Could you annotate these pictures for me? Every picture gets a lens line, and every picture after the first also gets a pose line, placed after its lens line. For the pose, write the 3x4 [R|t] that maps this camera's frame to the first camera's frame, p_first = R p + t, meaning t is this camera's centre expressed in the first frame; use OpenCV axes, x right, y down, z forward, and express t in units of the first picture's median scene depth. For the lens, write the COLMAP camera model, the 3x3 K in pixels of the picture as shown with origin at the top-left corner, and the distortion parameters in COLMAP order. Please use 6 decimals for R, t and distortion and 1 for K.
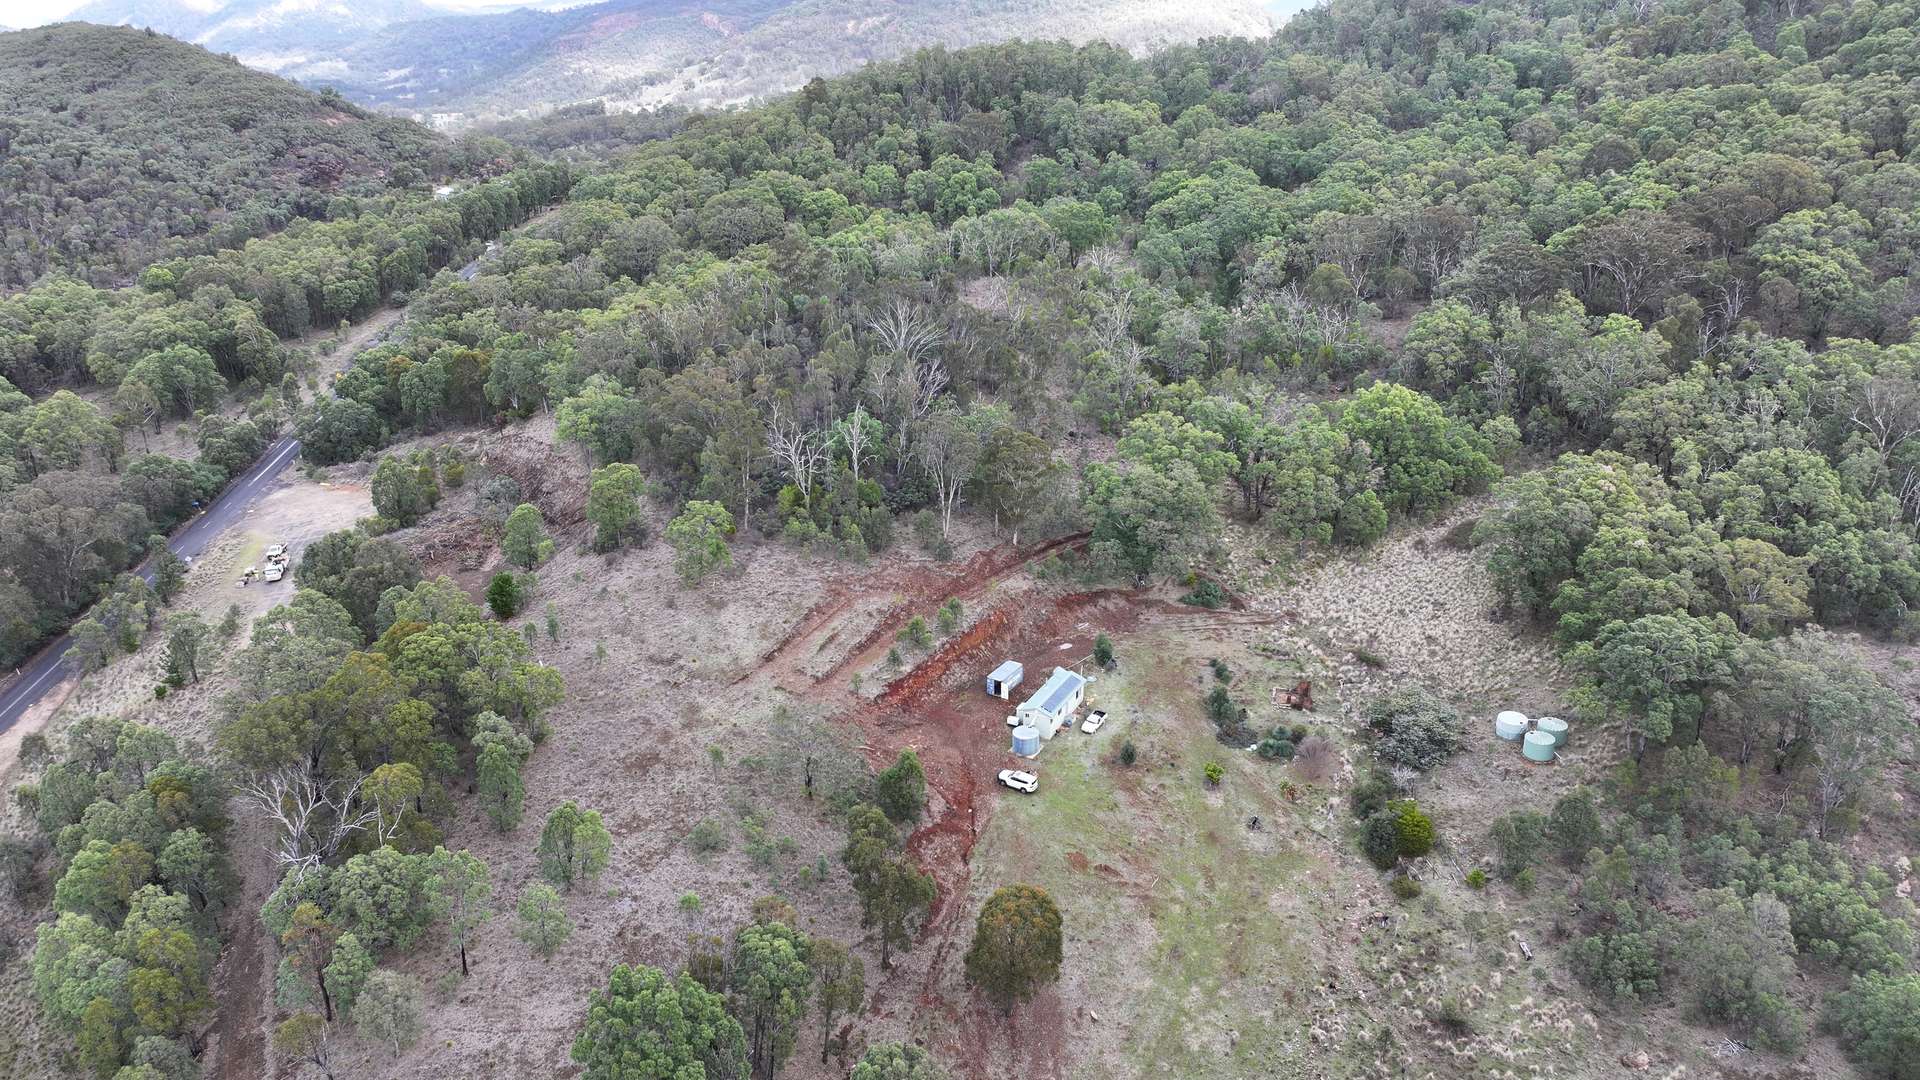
lens RADIAL K [[1345.8, 0, 960.0], [0, 1345.8, 540.0], [0, 0, 1]] dist [-0.000771, 0.009272]
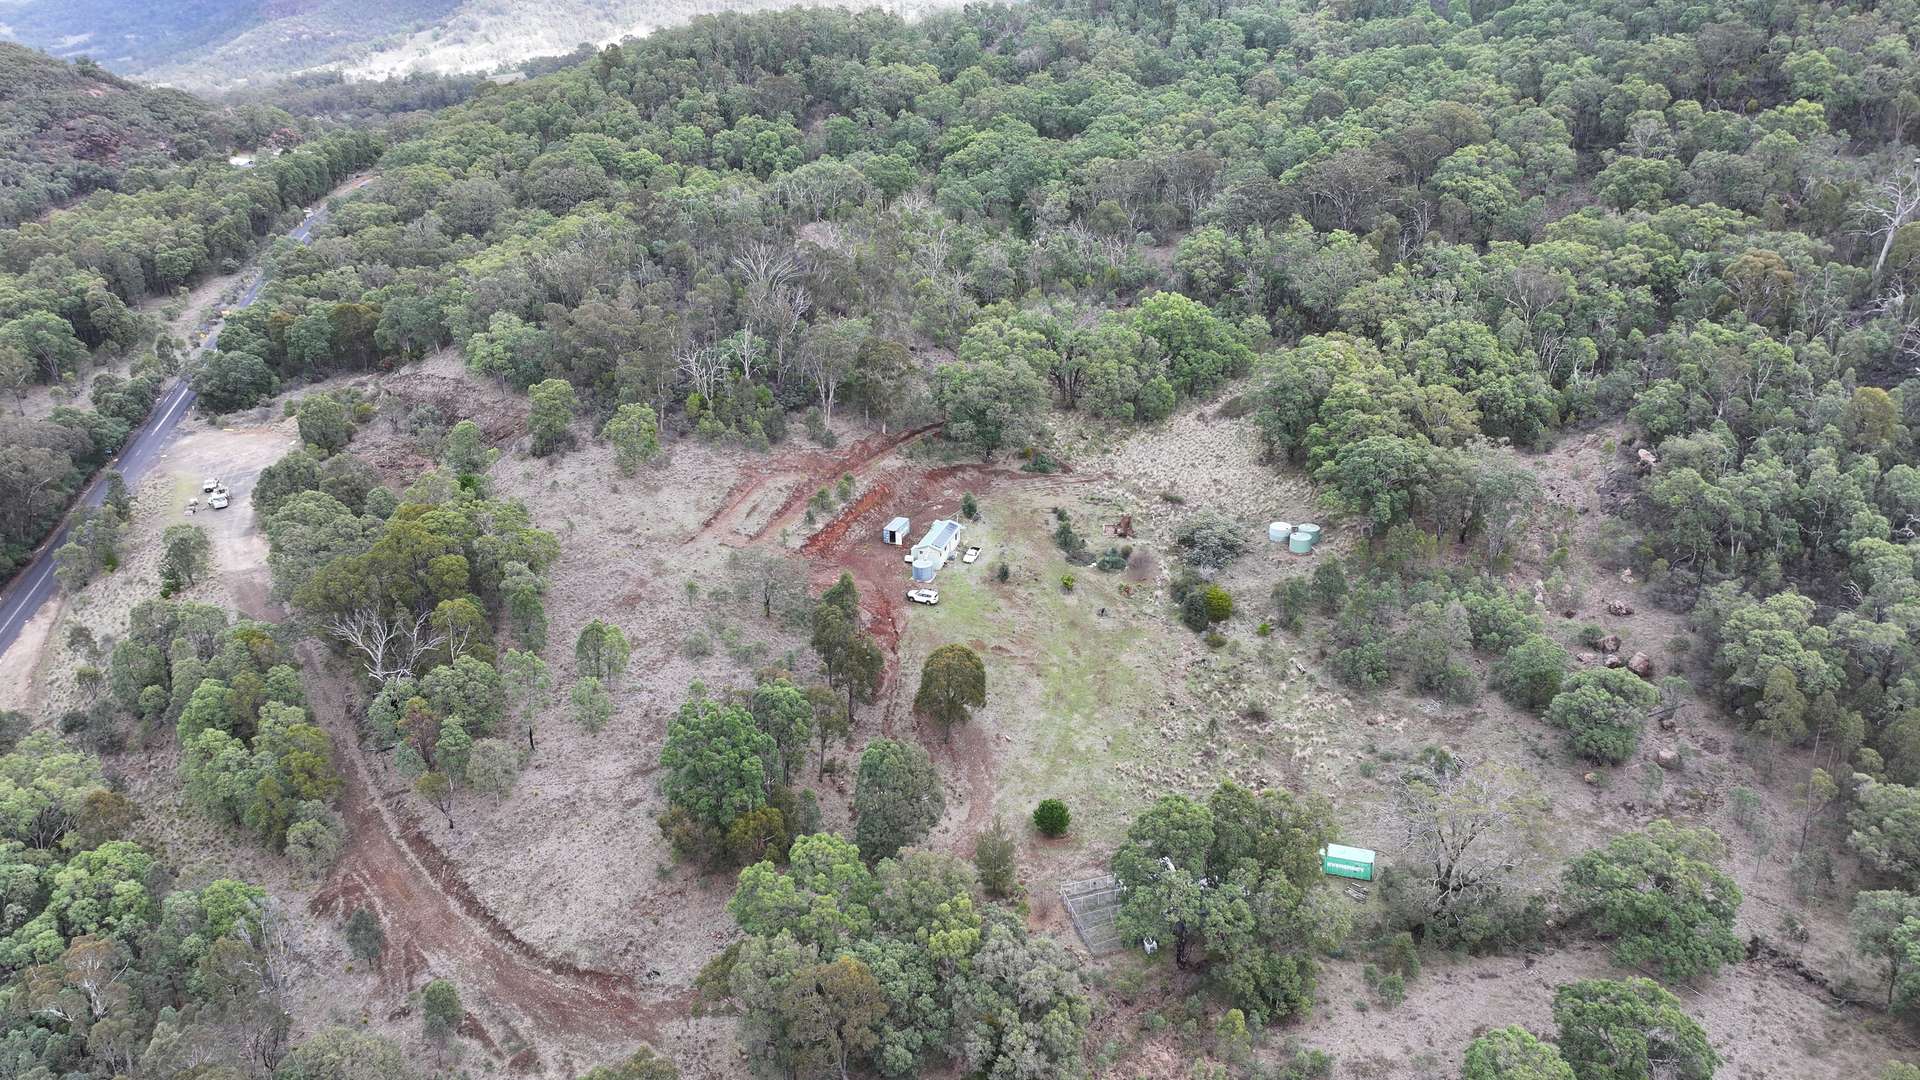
lens RADIAL K [[1345.8, 0, 960.0], [0, 1345.8, 540.0], [0, 0, 1]] dist [-0.000771, 0.009272]
pose [[0.983406, -0.070397, 0.167206, -0.101980], [0.066110, 0.997328, 0.031073, 0.066168], [-0.168947, -0.019504, 0.985432, -0.211575]]
